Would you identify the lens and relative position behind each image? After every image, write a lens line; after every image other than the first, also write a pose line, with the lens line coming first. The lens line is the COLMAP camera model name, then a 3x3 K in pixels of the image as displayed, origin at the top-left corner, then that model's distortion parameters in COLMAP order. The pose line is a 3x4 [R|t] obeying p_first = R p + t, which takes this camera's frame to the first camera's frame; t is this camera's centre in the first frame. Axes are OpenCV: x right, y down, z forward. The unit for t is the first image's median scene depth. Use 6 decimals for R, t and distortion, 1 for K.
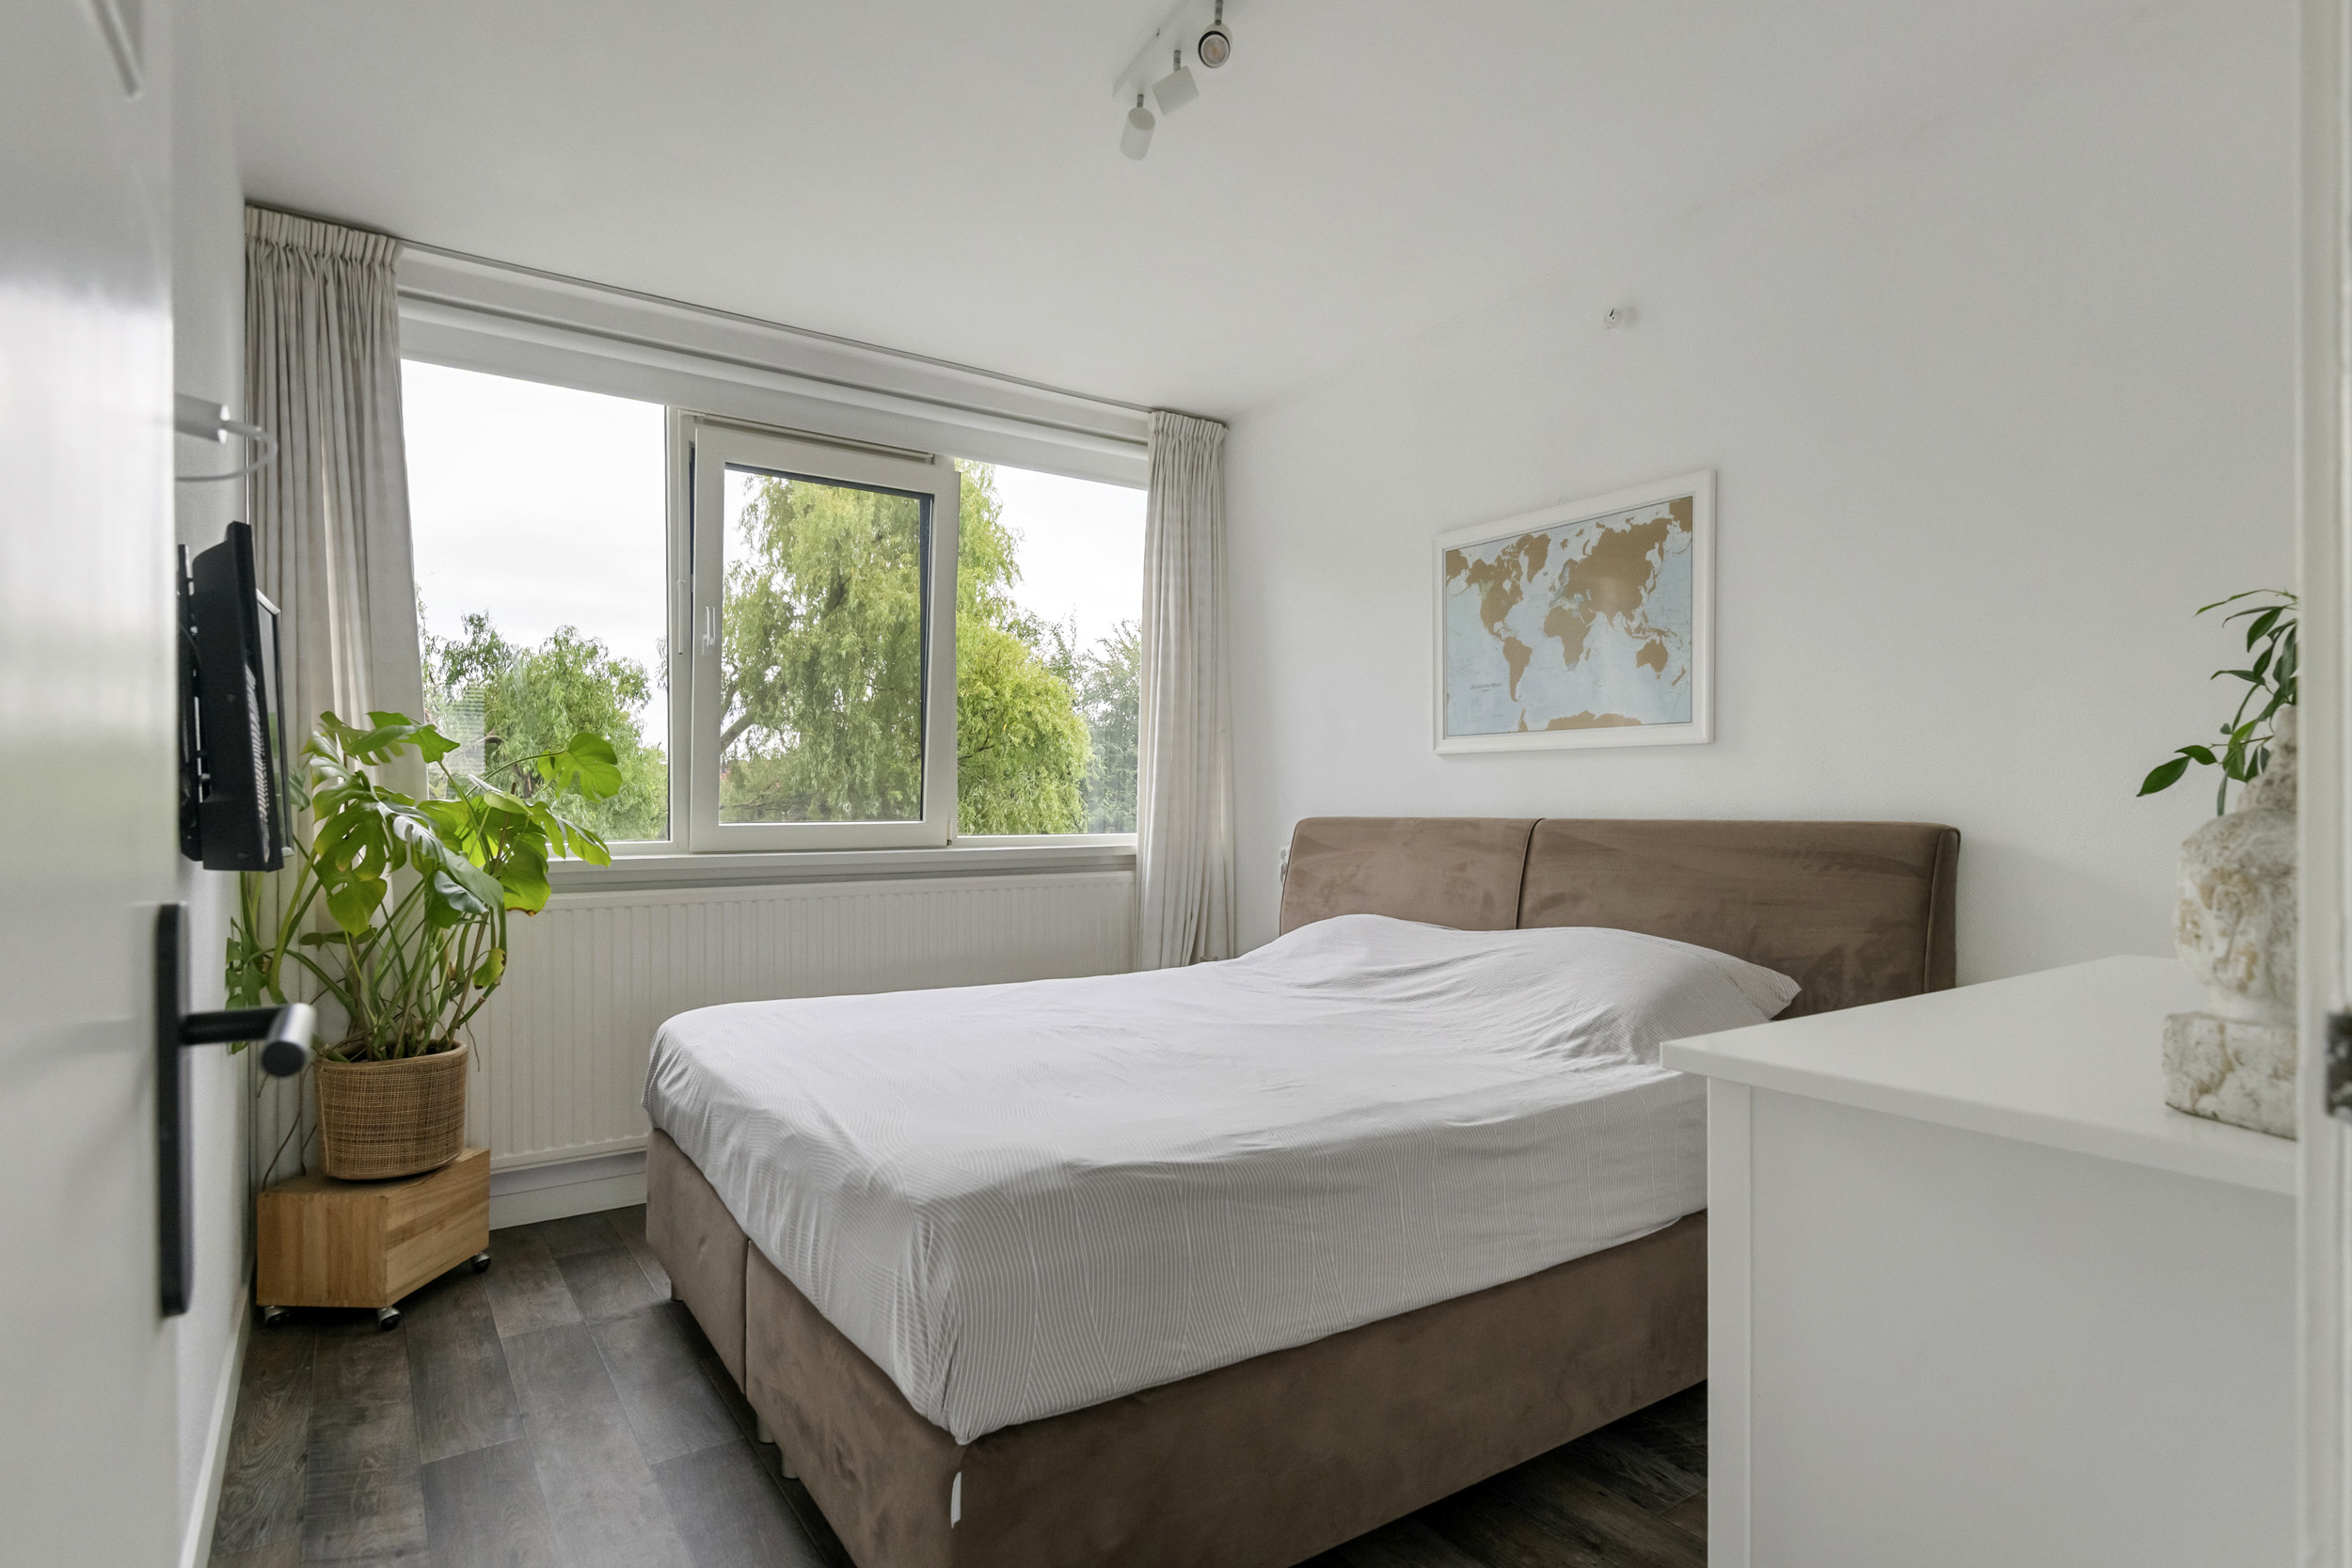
lens RADIAL K [[1168.5, 0, 1182.7], [0, 1168.5, 814.0], [0, 0, 1]] dist [0.034929, -0.029939]
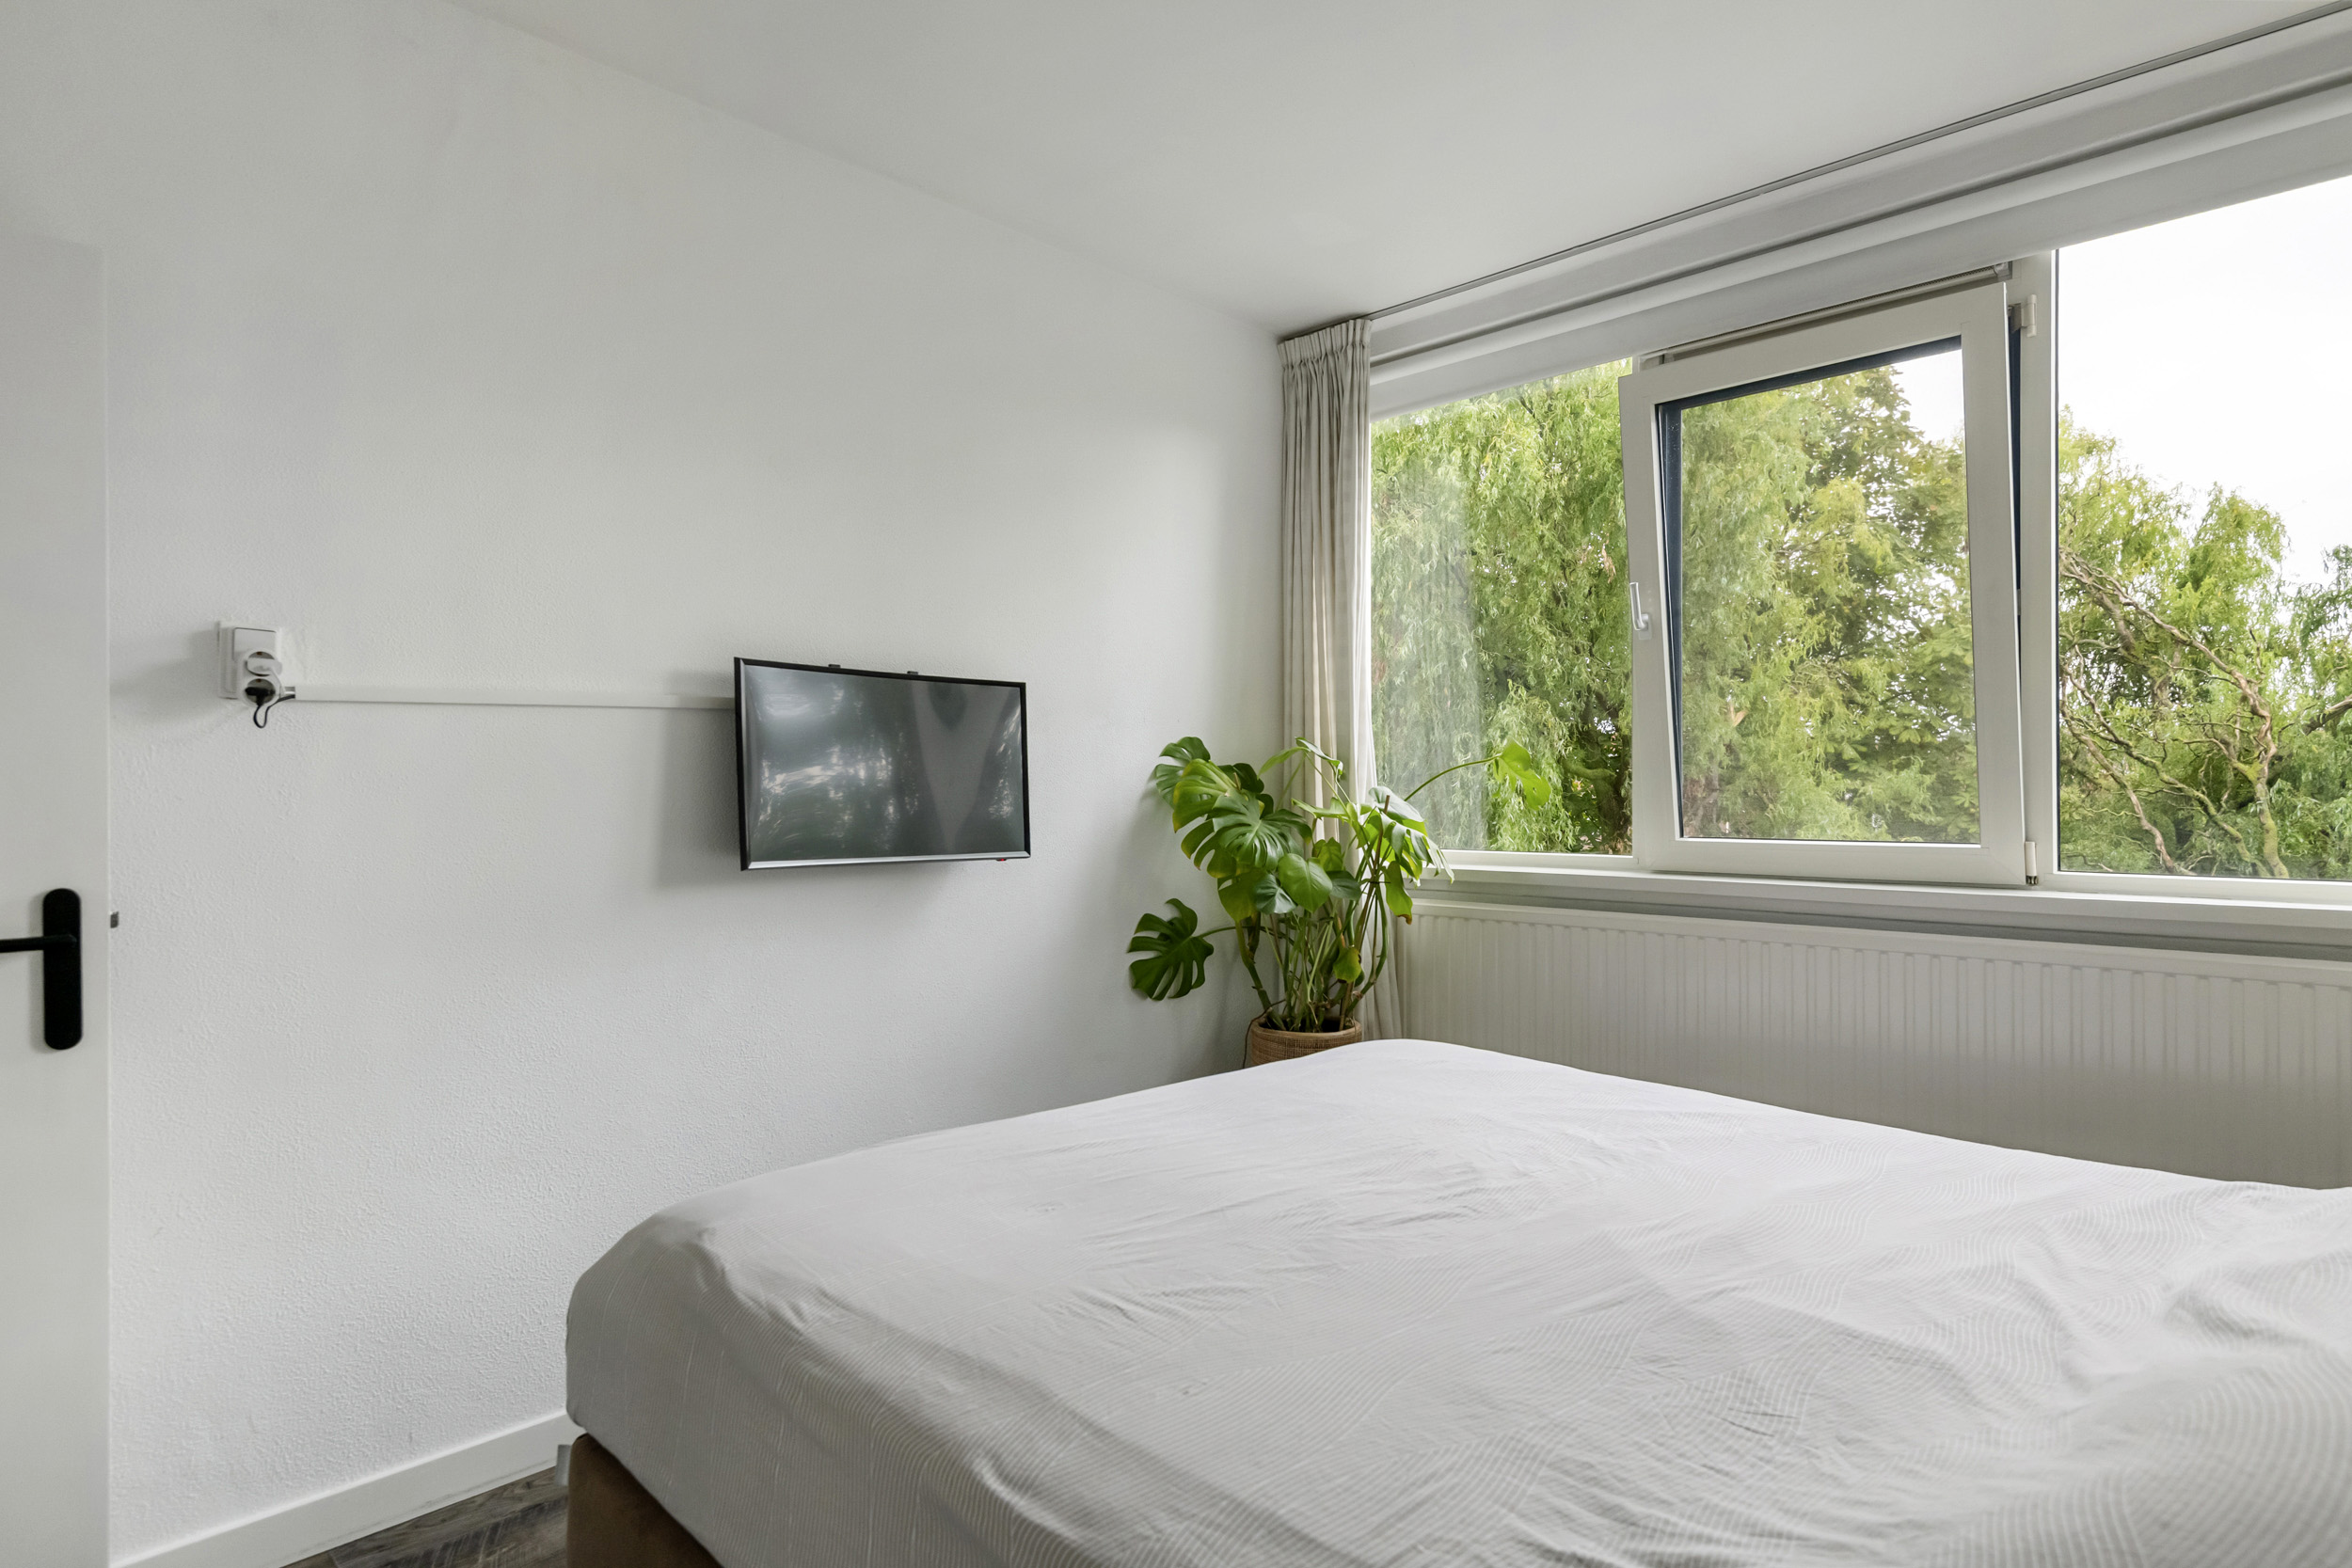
lens RADIAL K [[1268.5, 0, 1176.0], [0, 1268.5, 784.0], [0, 0, 1]] dist [0.001016, -0.000024]
pose [[0.202162, -0.006910, -0.979328, 0.493602], [-0.001774, 0.999971, -0.007422, -0.028087], [0.979351, 0.003238, 0.202144, 0.579728]]
